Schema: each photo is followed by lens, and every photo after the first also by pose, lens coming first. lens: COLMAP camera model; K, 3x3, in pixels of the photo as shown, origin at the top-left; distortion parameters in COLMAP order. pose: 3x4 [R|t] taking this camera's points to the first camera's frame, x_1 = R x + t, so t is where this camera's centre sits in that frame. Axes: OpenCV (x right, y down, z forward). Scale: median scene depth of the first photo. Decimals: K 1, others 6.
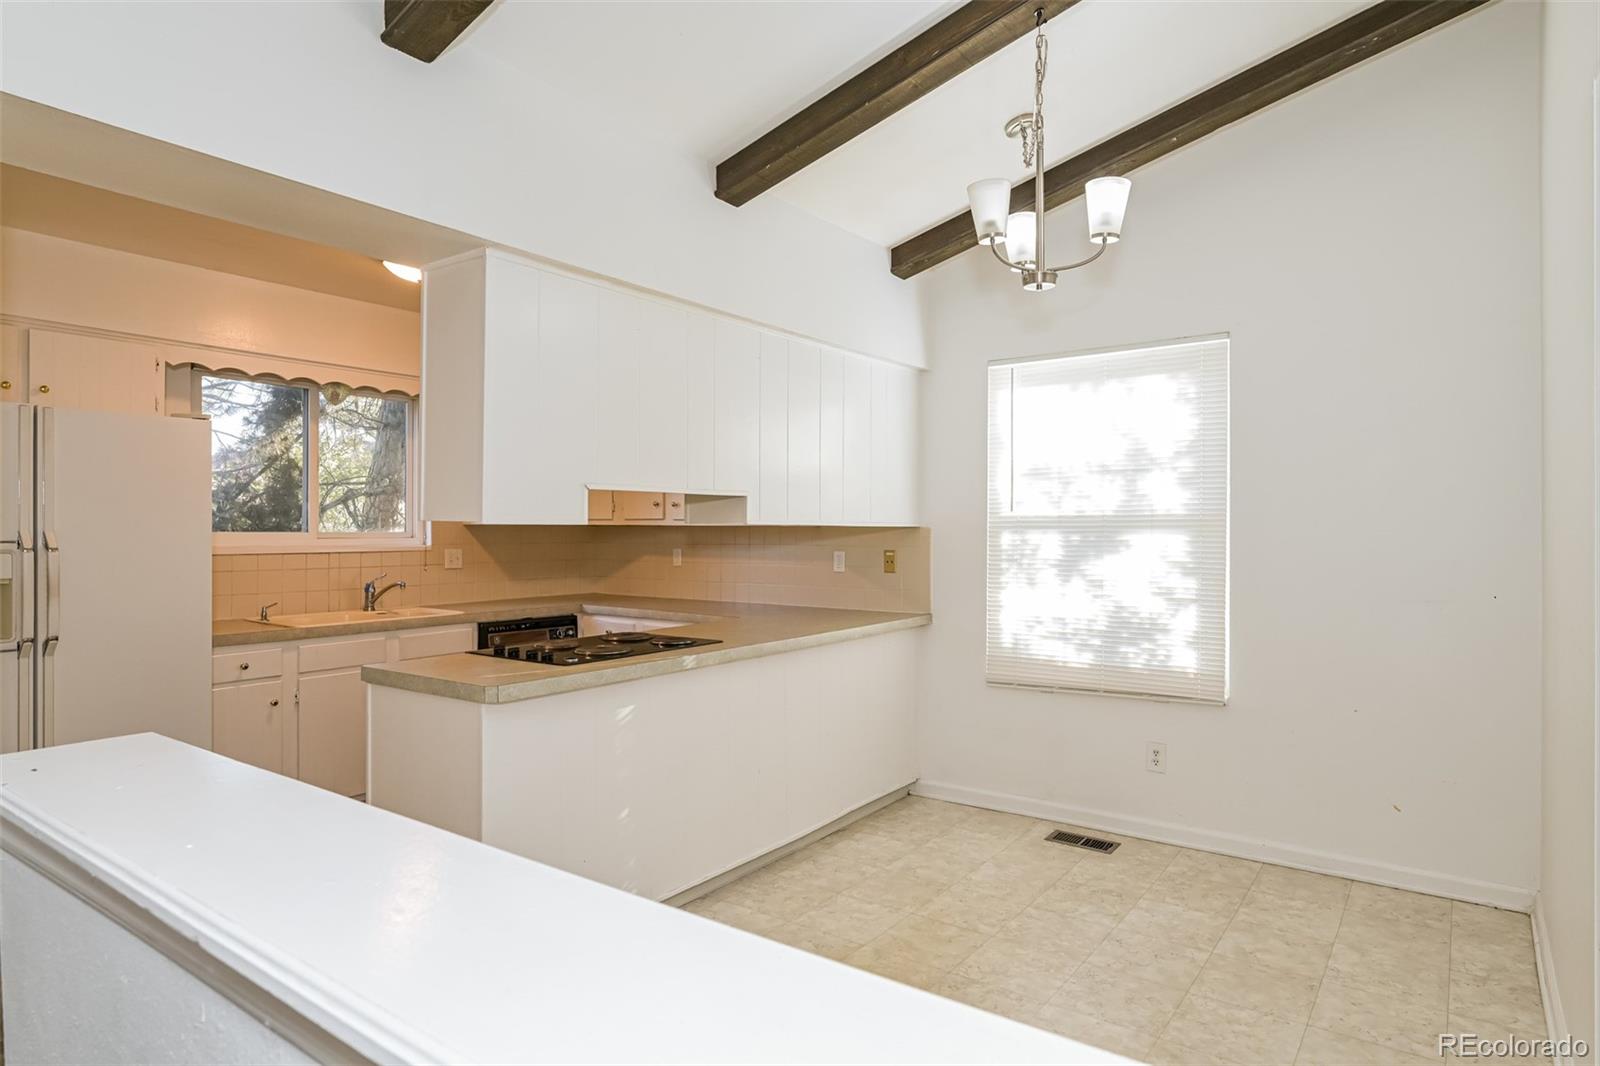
lens RADIAL K [[896.3, 0, 802.6], [0, 896.3, 539.1], [0, 0, 1]] dist [-0.003402, -0.002418]
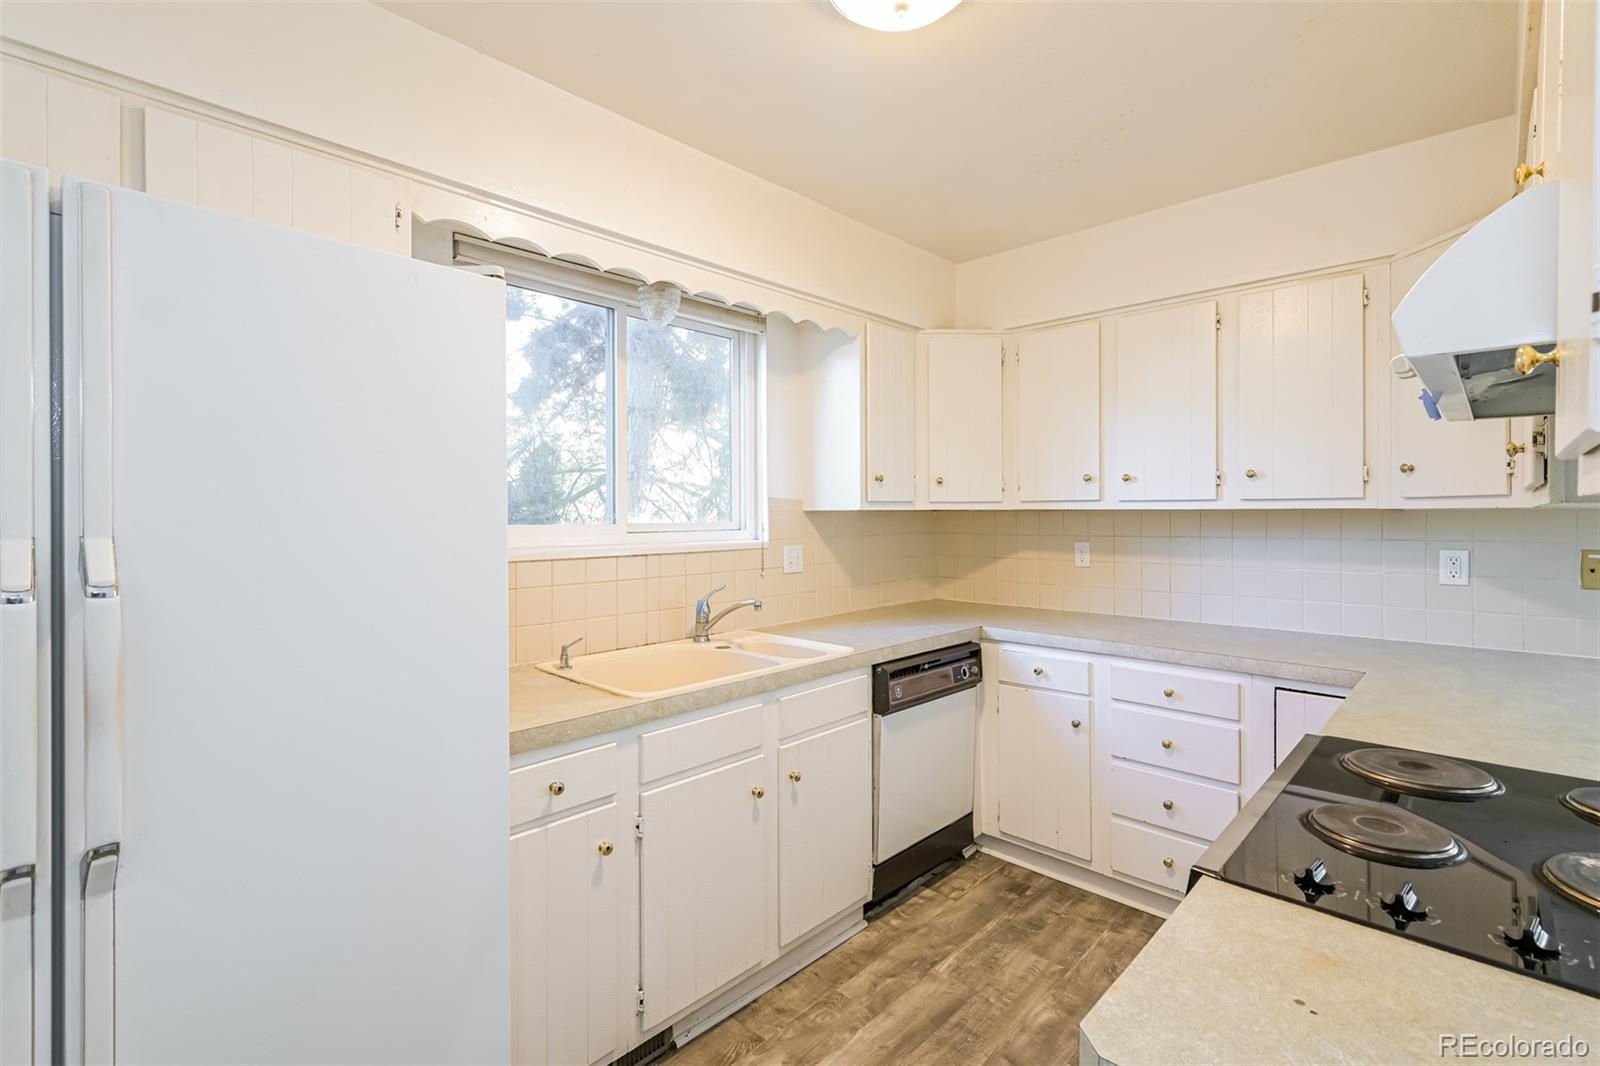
lens RADIAL K [[713.3, 0, 798.3], [0, 713.3, 520.3], [0, 0, 1]] dist [0.002298, 0.001202]
pose [[0.990860, -0.006579, -0.134732, -0.325186], [0.006419, 0.999978, -0.001622, -0.008377], [0.134740, 0.000743, 0.990881, 0.462326]]
